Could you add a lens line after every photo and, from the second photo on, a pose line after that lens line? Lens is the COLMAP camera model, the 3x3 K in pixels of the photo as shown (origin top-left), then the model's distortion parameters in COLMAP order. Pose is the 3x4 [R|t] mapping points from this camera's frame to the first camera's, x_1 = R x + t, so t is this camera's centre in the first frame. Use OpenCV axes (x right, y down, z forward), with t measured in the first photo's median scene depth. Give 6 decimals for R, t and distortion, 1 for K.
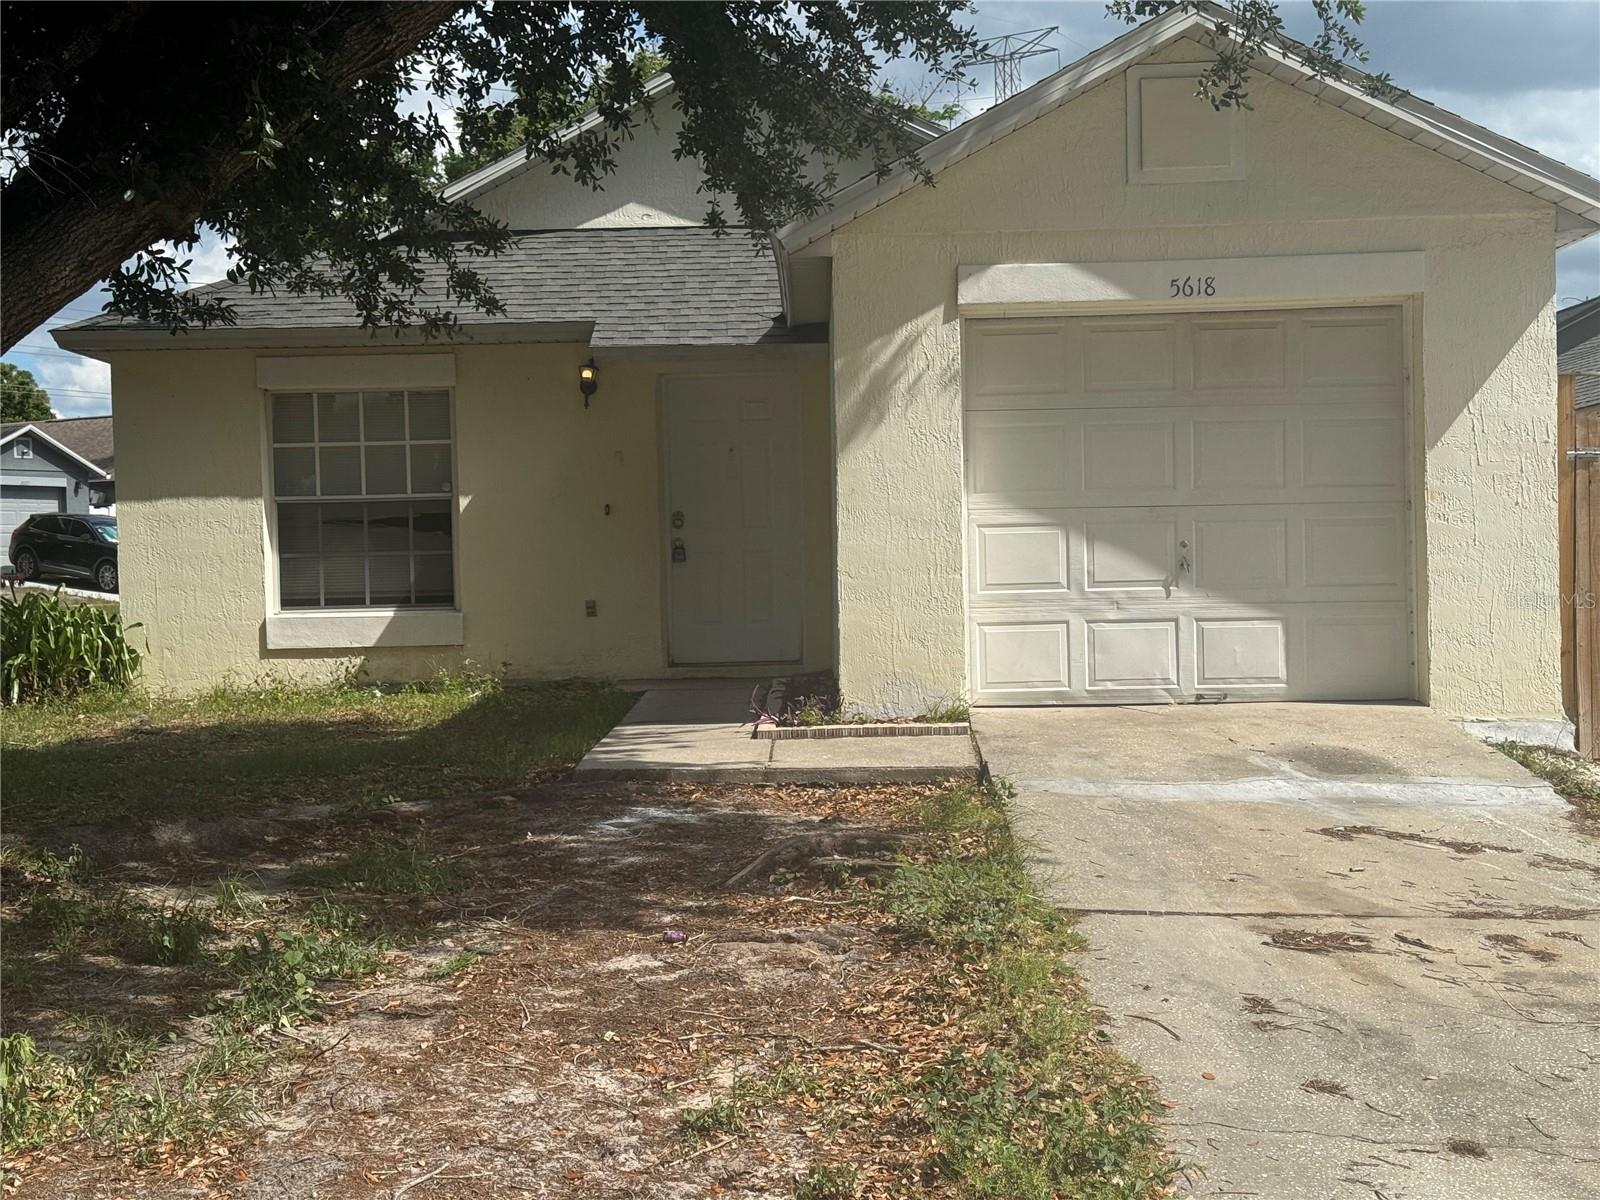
lens RADIAL K [[2232.2, 0, 803.1], [0, 2232.2, 607.1], [0, 0, 1]] dist [0.156258, 0.000000]
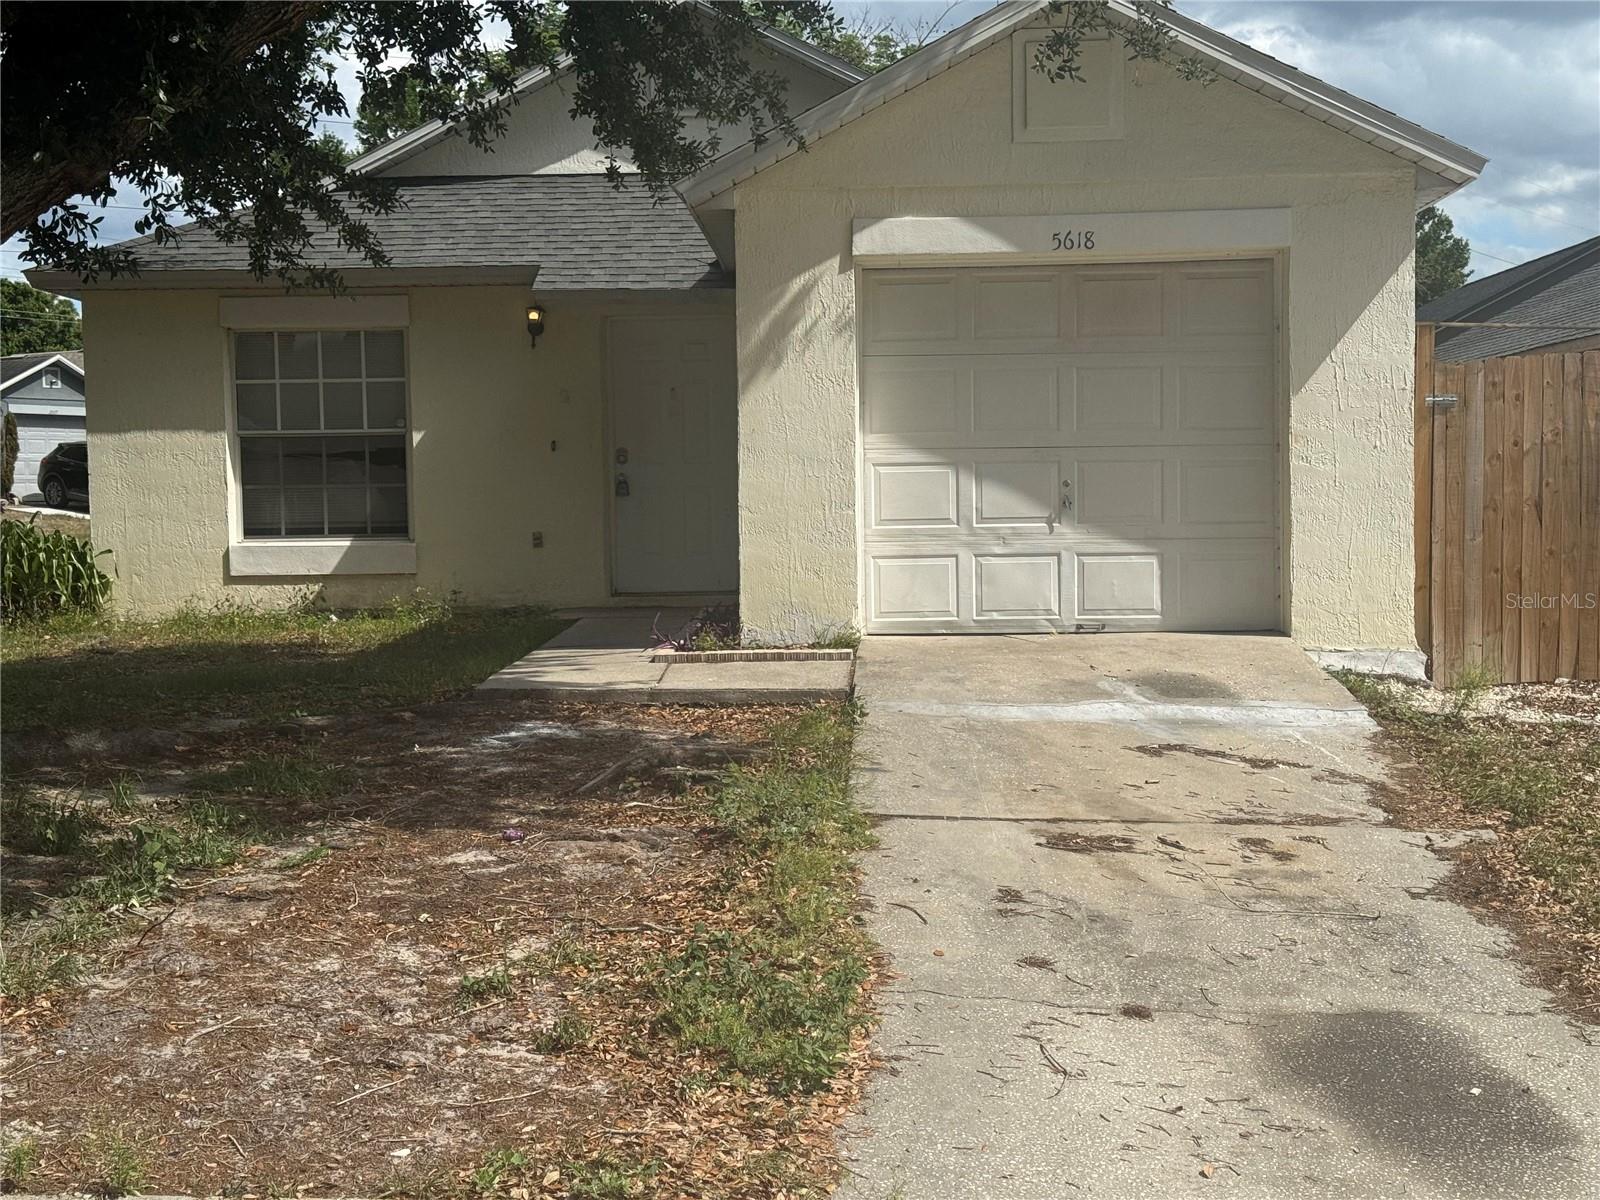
lens RADIAL K [[2232.2, 0, 797.3], [0, 2232.2, 595.4], [0, 0, 1]] dist [0.156258, 0.000000]
pose [[0.999740, 0.007961, -0.021377, 0.074512], [-0.007432, 0.999667, 0.024709, -0.000224], [0.021566, -0.024543, 0.999466, -0.073020]]
